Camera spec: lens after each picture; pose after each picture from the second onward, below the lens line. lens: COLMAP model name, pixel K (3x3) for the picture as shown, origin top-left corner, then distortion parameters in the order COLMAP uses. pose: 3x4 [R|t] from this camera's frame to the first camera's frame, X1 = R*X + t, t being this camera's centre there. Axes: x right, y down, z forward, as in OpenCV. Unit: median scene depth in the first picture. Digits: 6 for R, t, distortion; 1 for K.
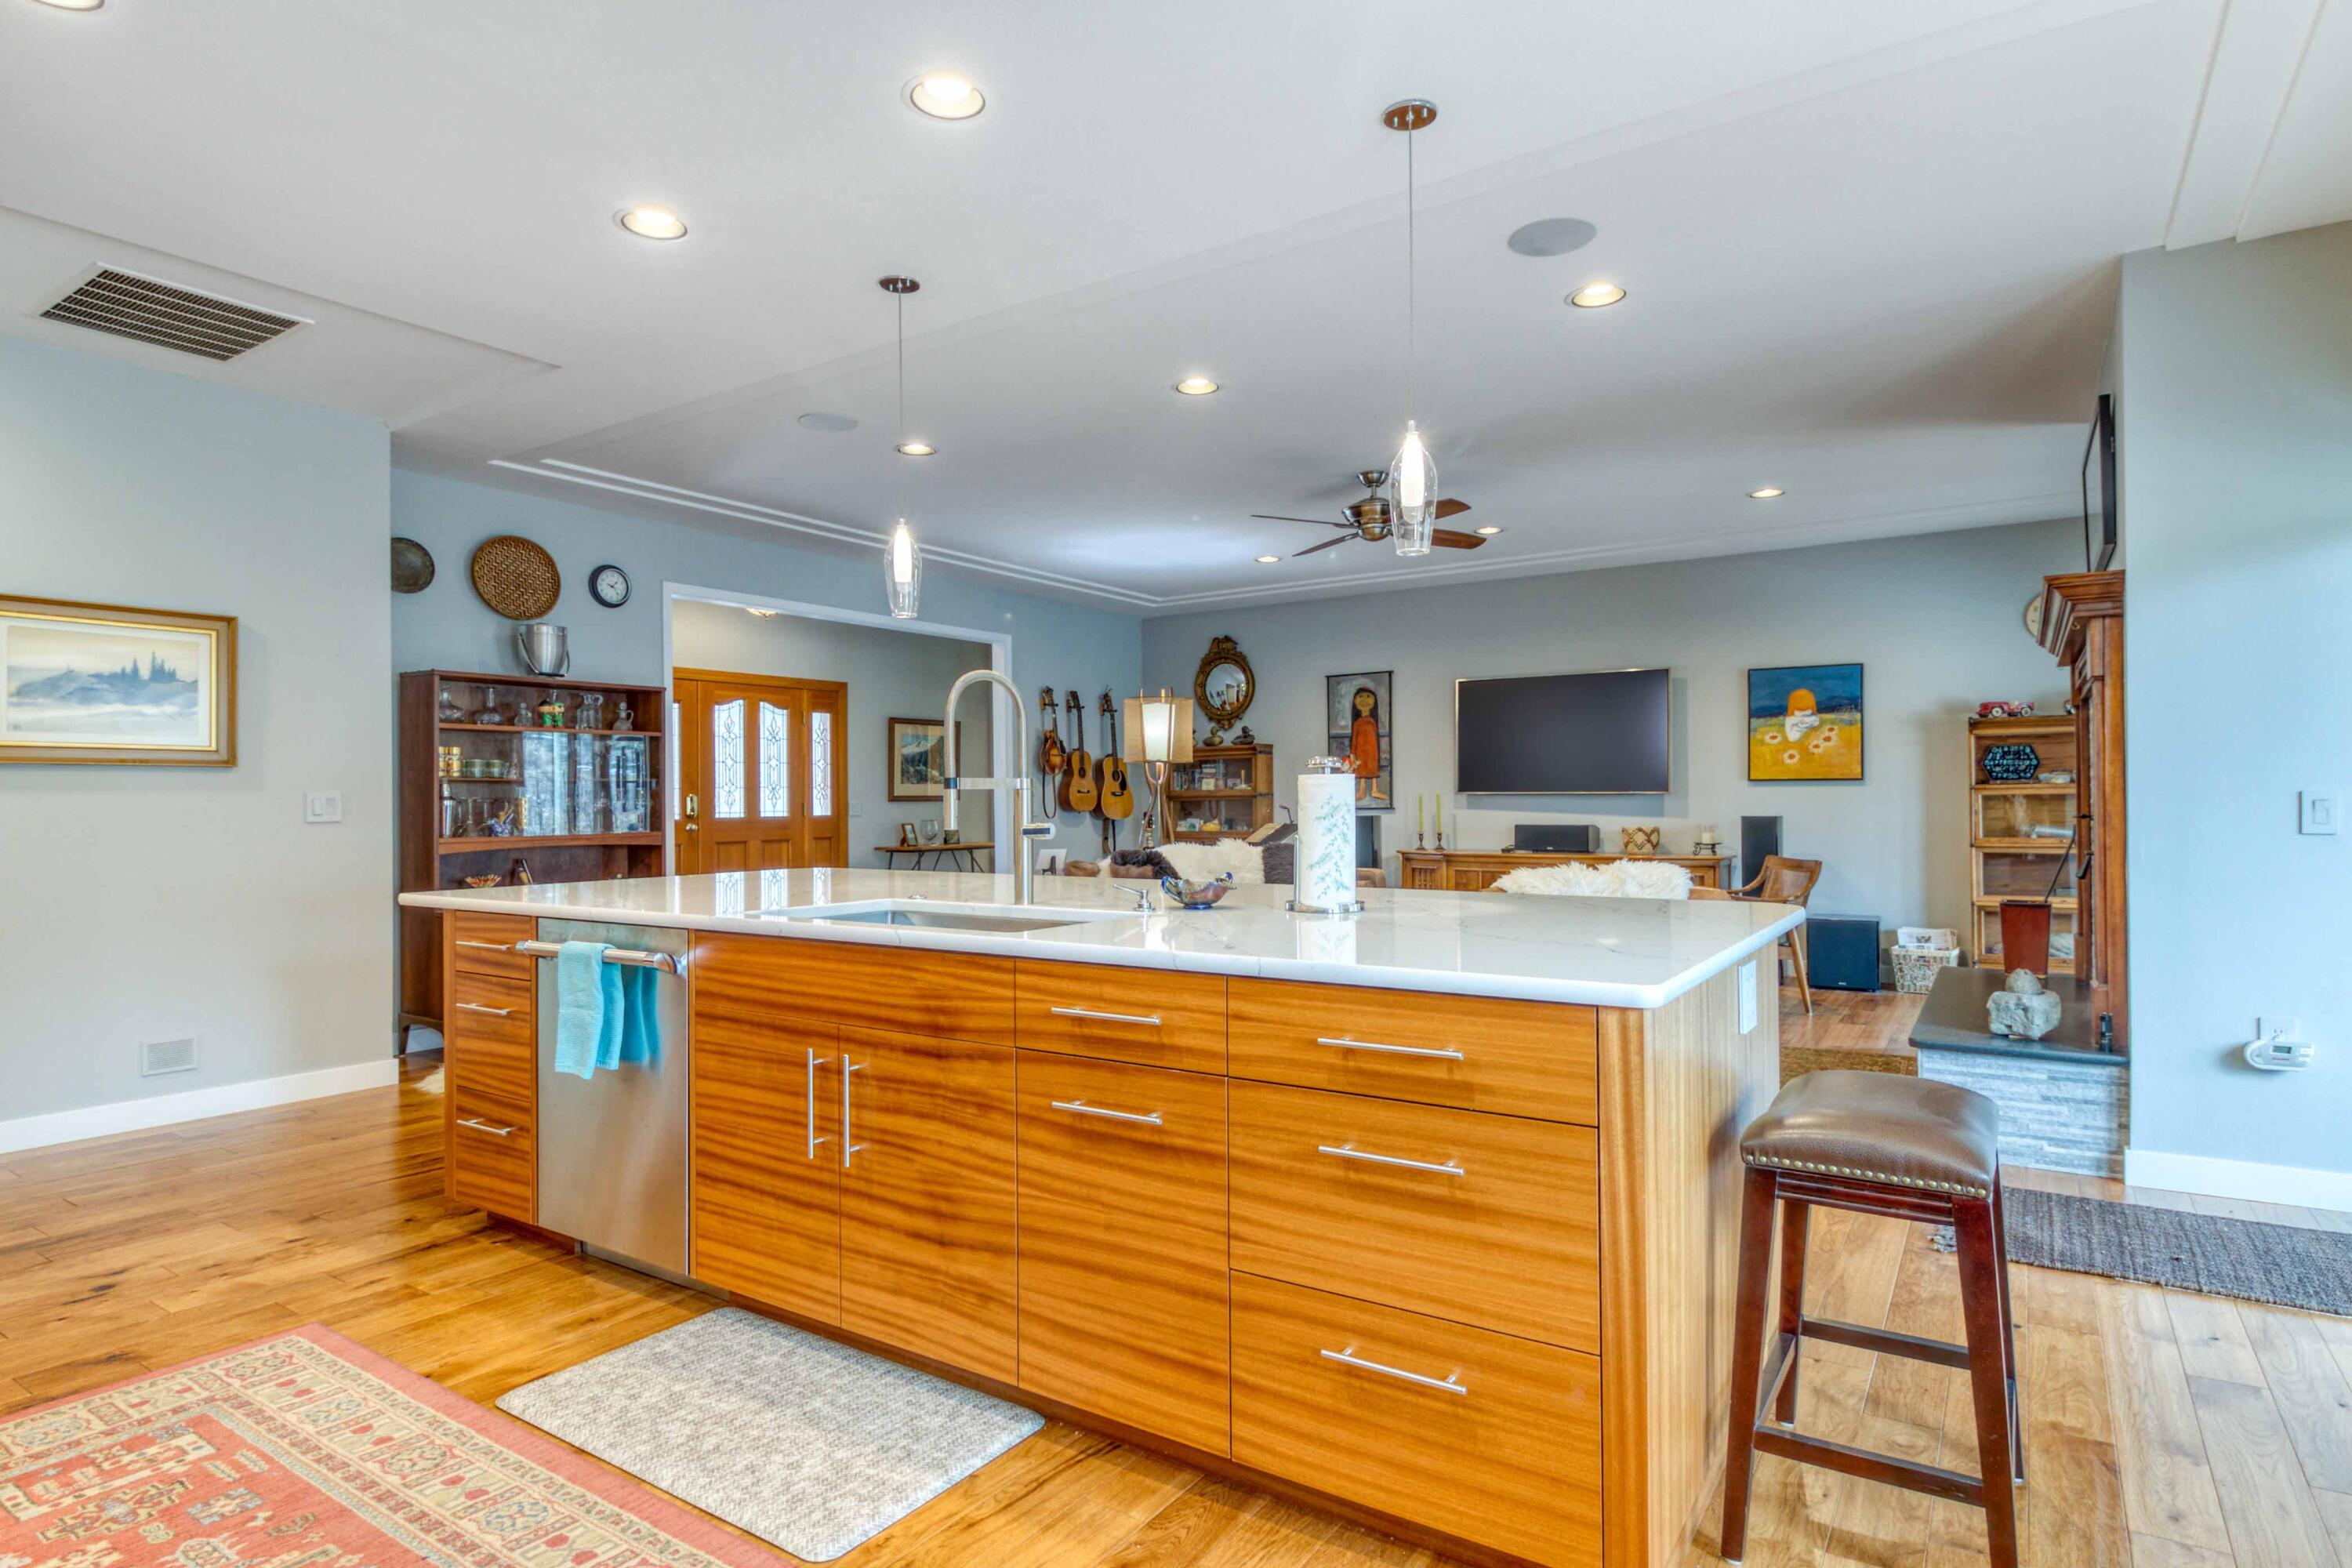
lens RADIAL K [[1246.7, 0, 1185.1], [0, 1246.7, 788.9], [0, 0, 1]] dist [0.001418, 0.000110]
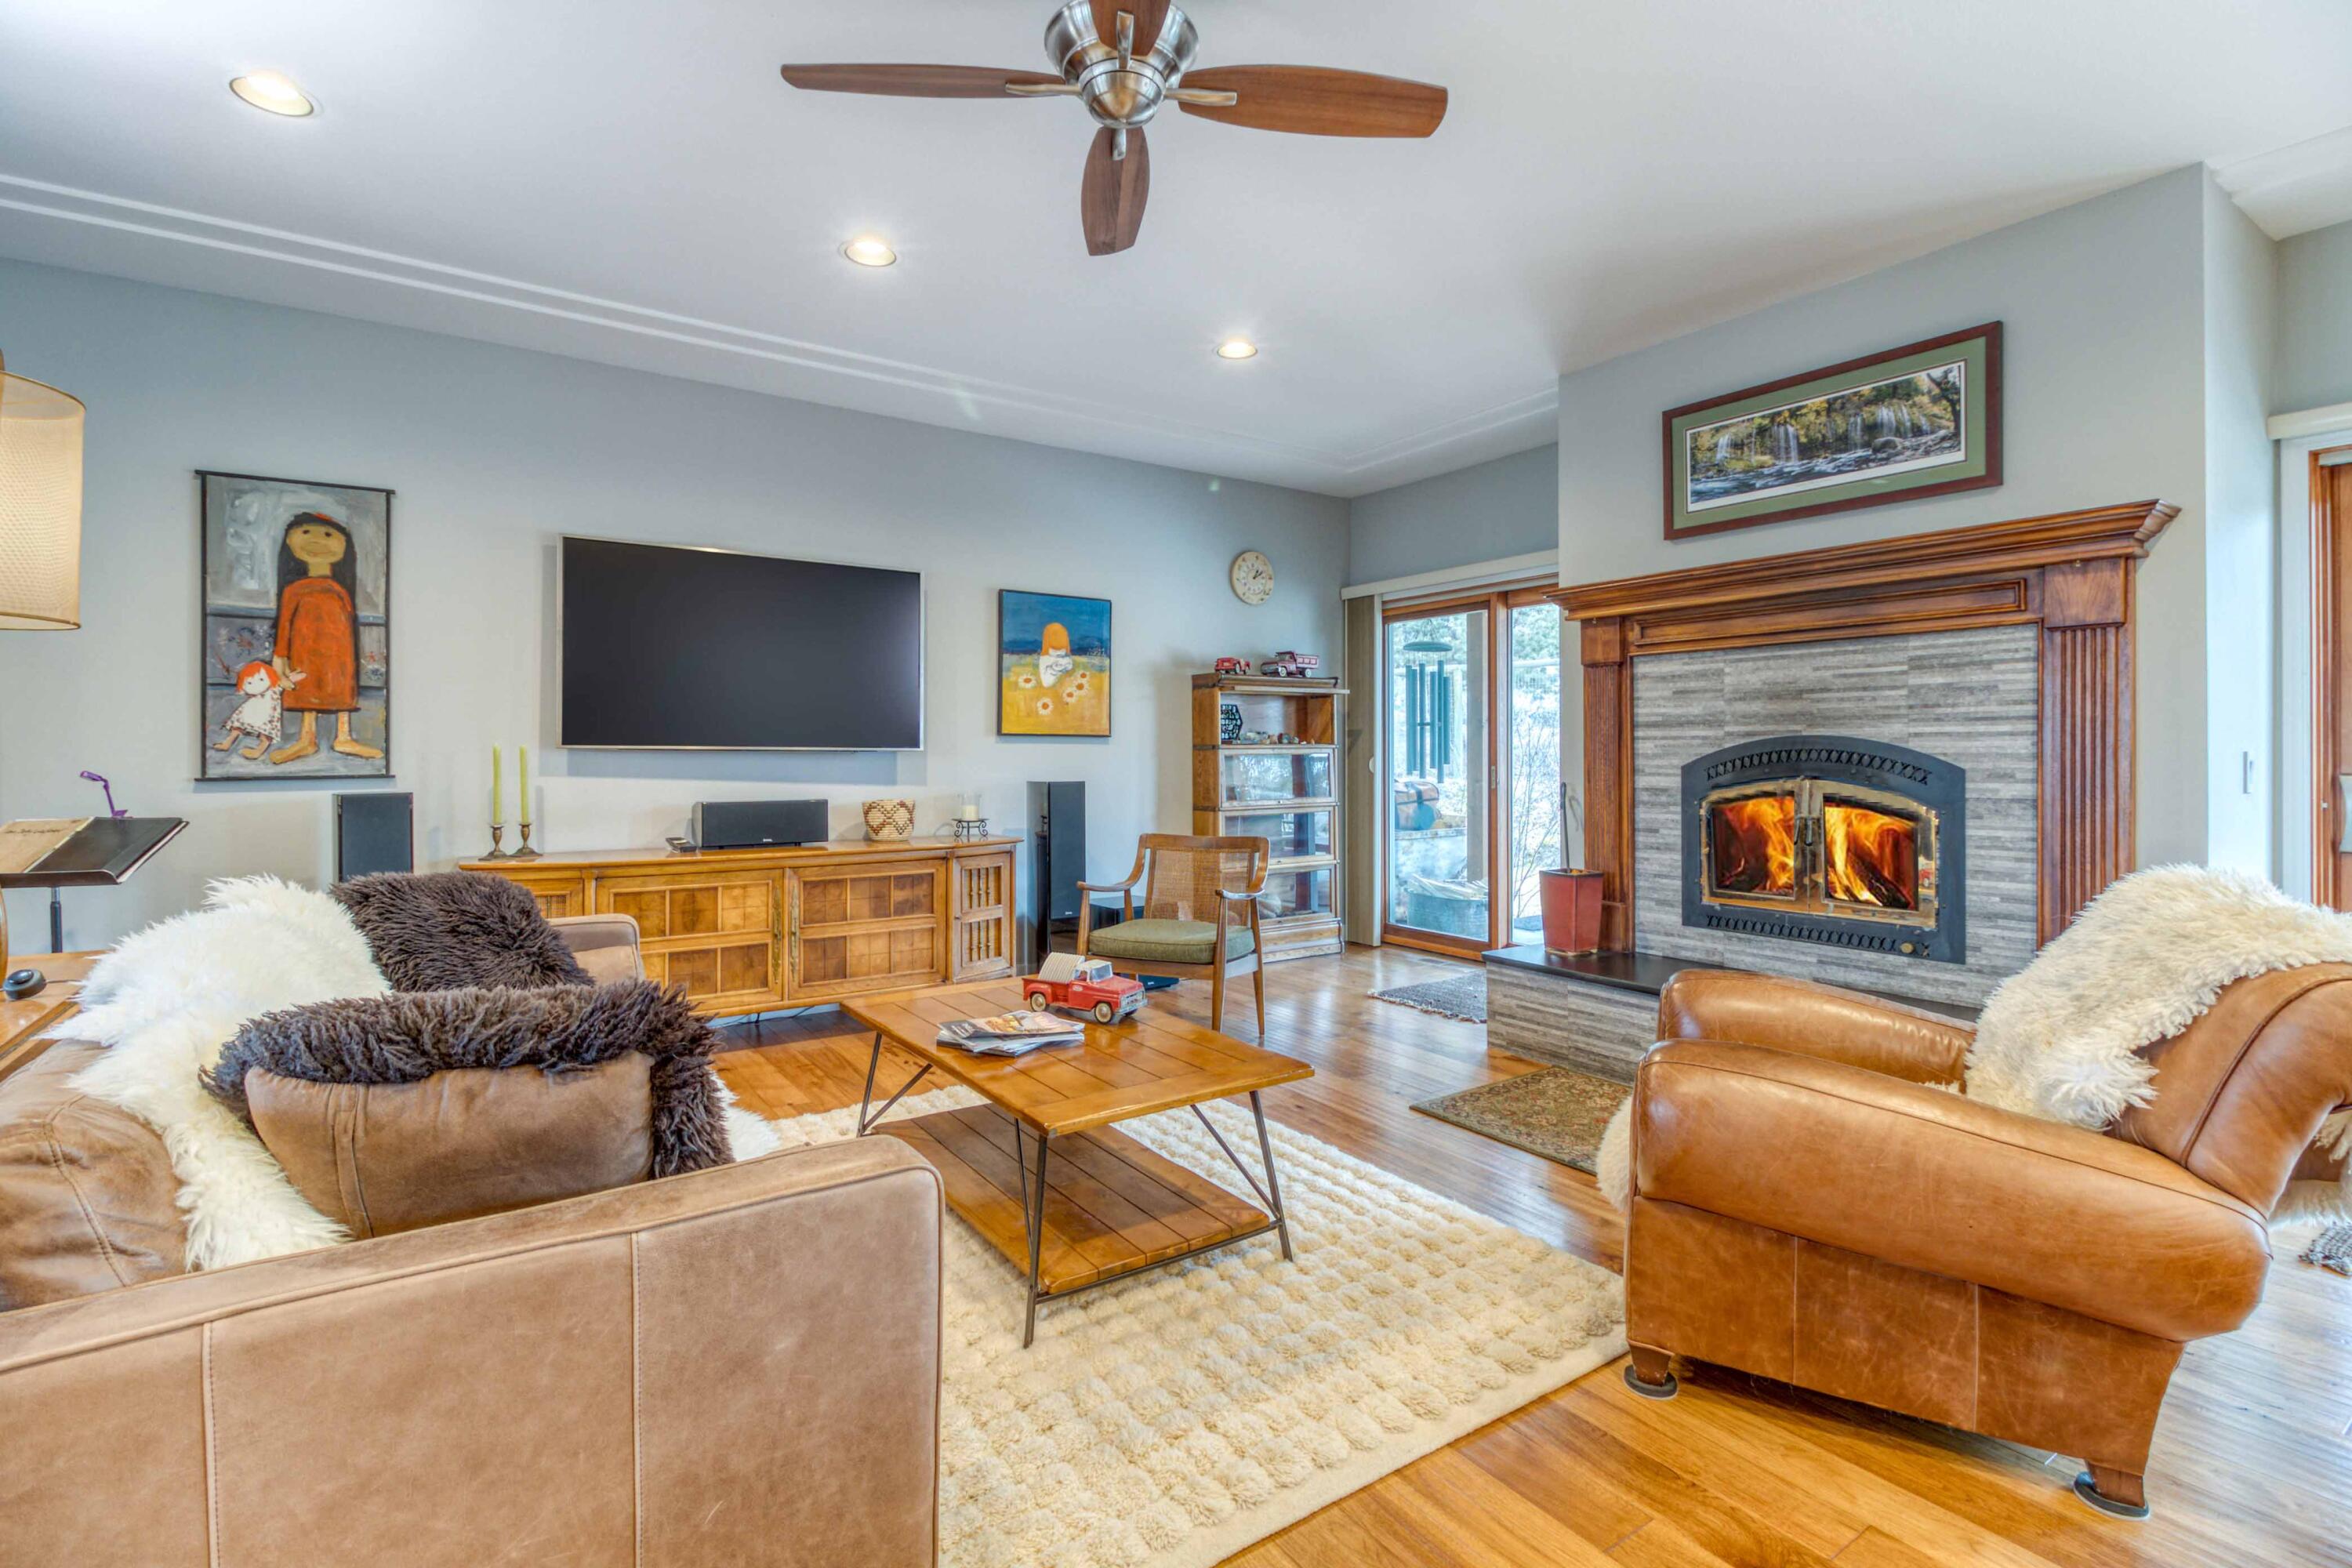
lens RADIAL K [[1104.9, 0, 1173.4], [0, 1104.9, 766.7], [0, 0, 1]] dist [0.003459, -0.003550]
pose [[0.365198, -0.002509, 0.930926, -0.128195], [-0.008548, 0.999945, 0.006048, 0.007193], [-0.930891, -0.010167, 0.365157, 0.594231]]
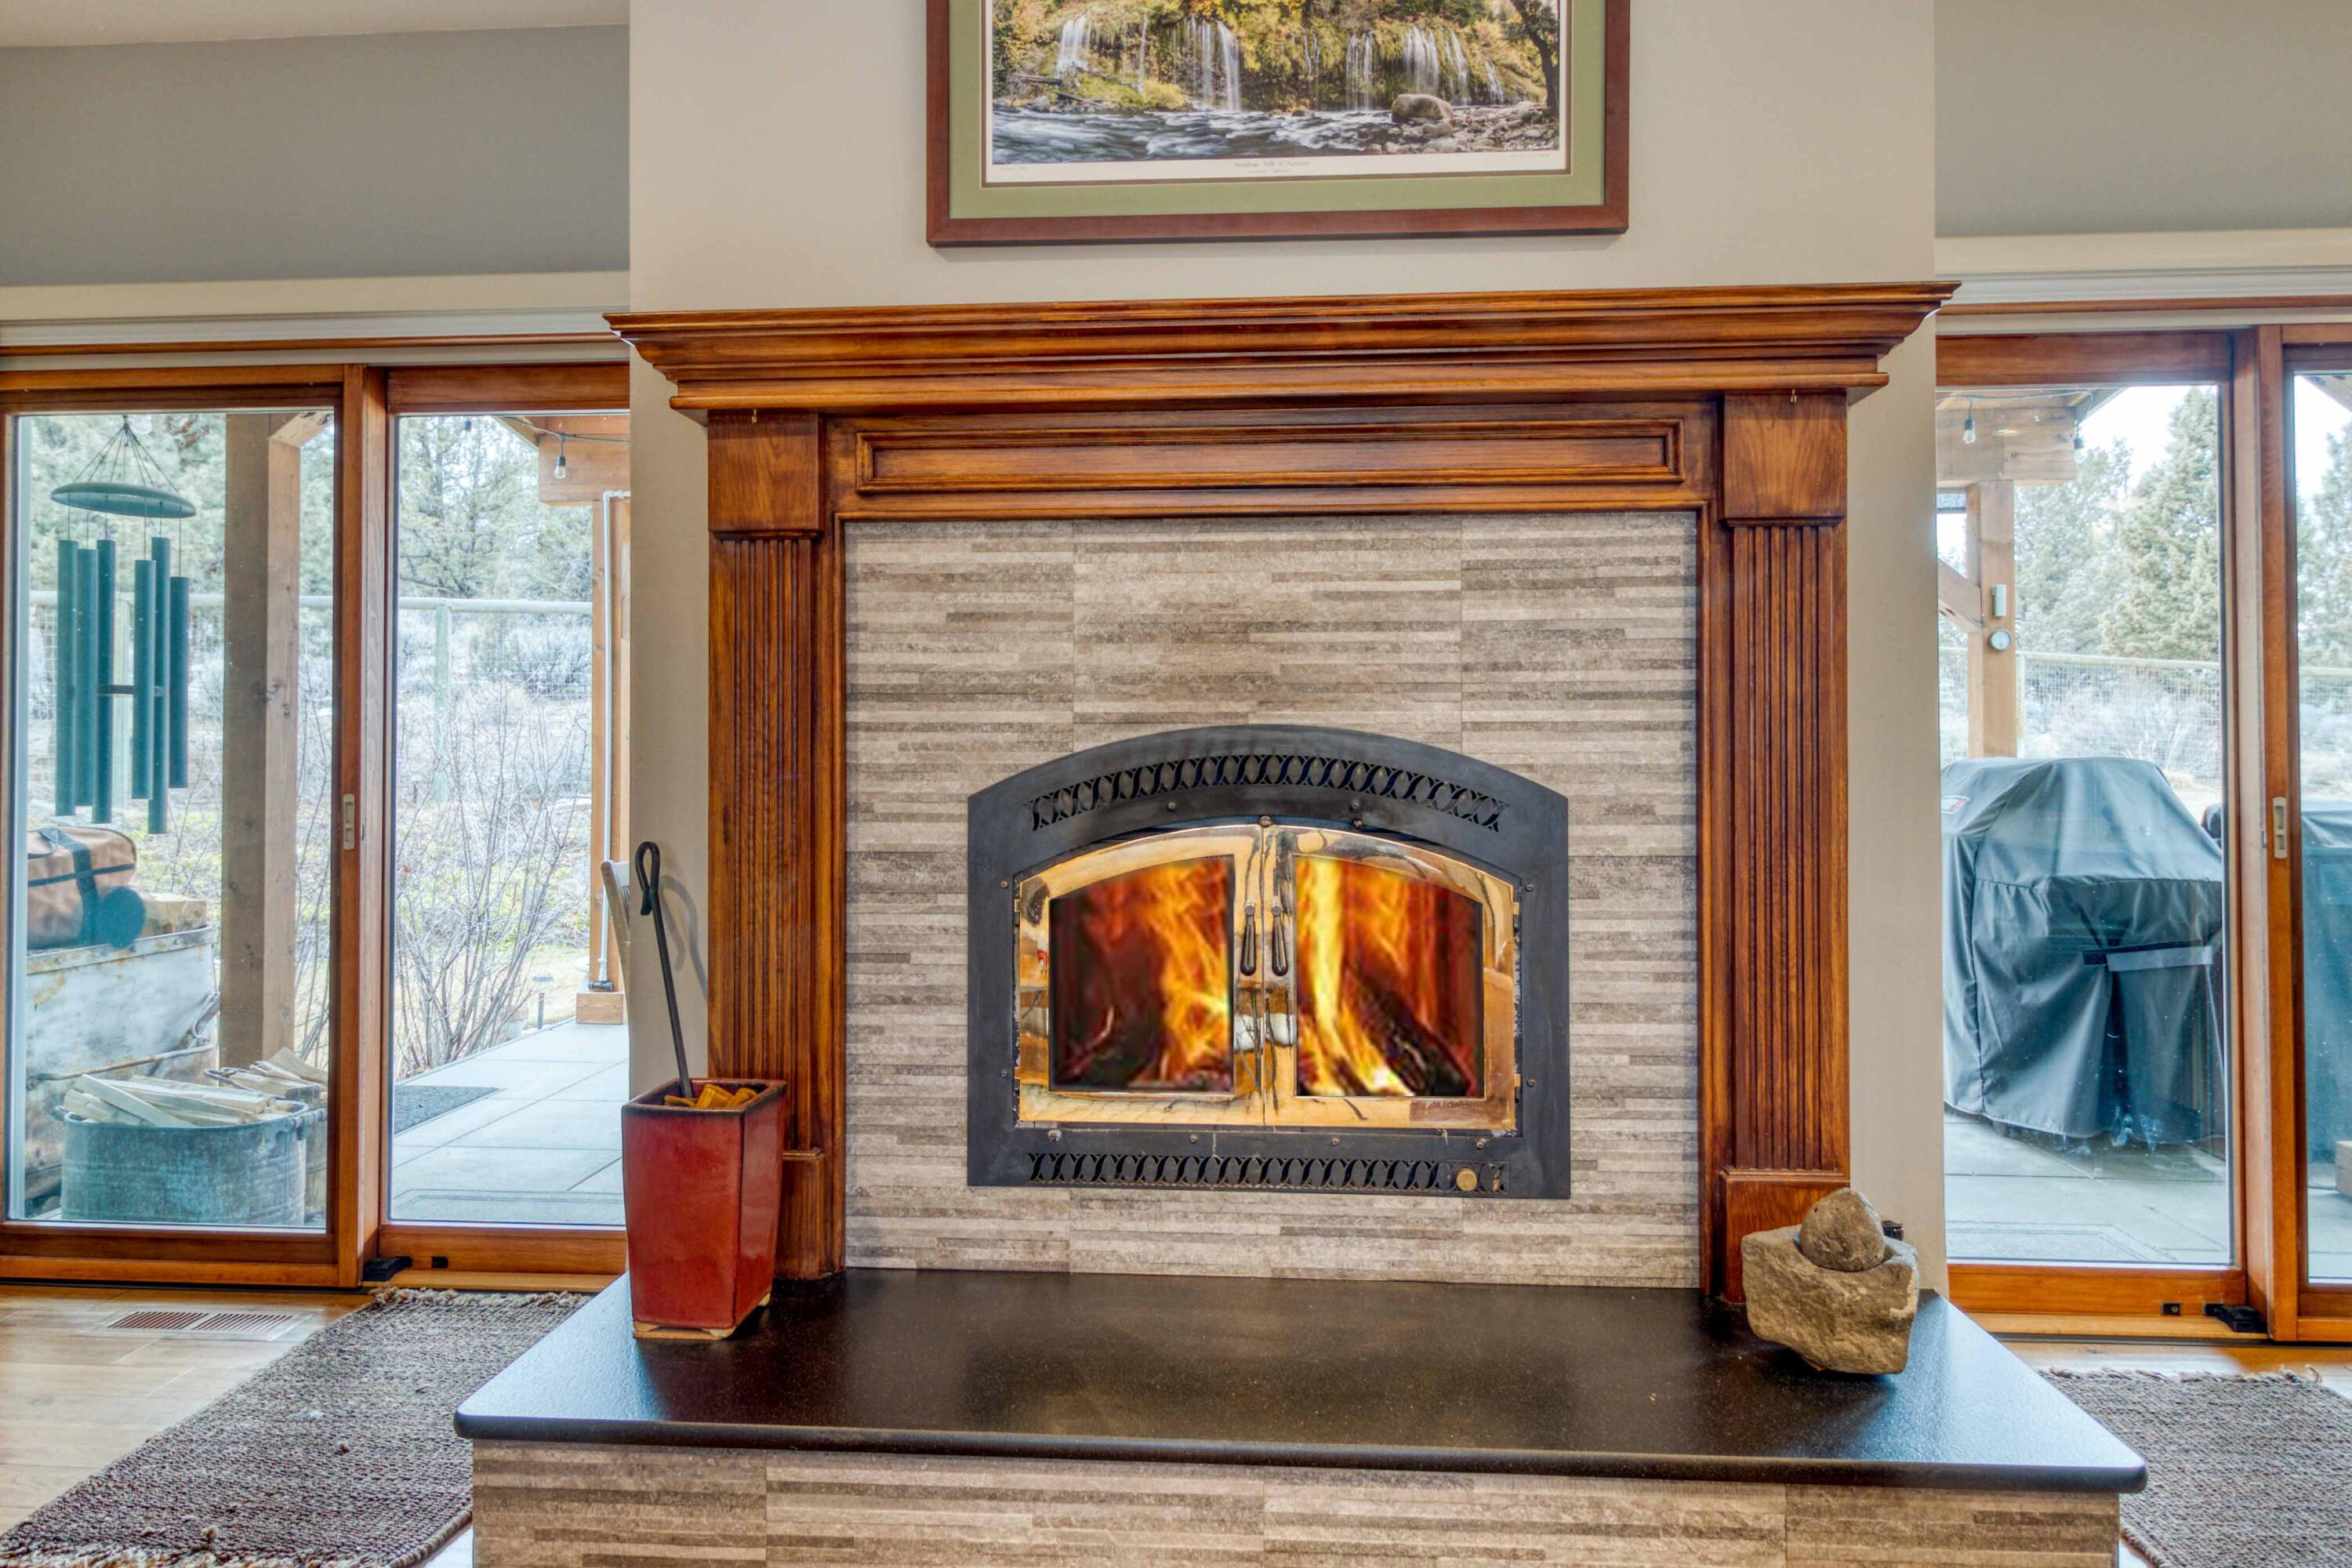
lens RADIAL K [[1467.6, 0, 1178.1], [0, 1467.6, 724.8], [0, 0, 1]] dist [0.009298, -0.002334]
pose [[-0.498876, 0.027196, 0.866246, 0.161762], [-0.001261, 0.999484, -0.032104, 0.003568], [-0.866672, -0.017108, -0.498585, 0.664301]]
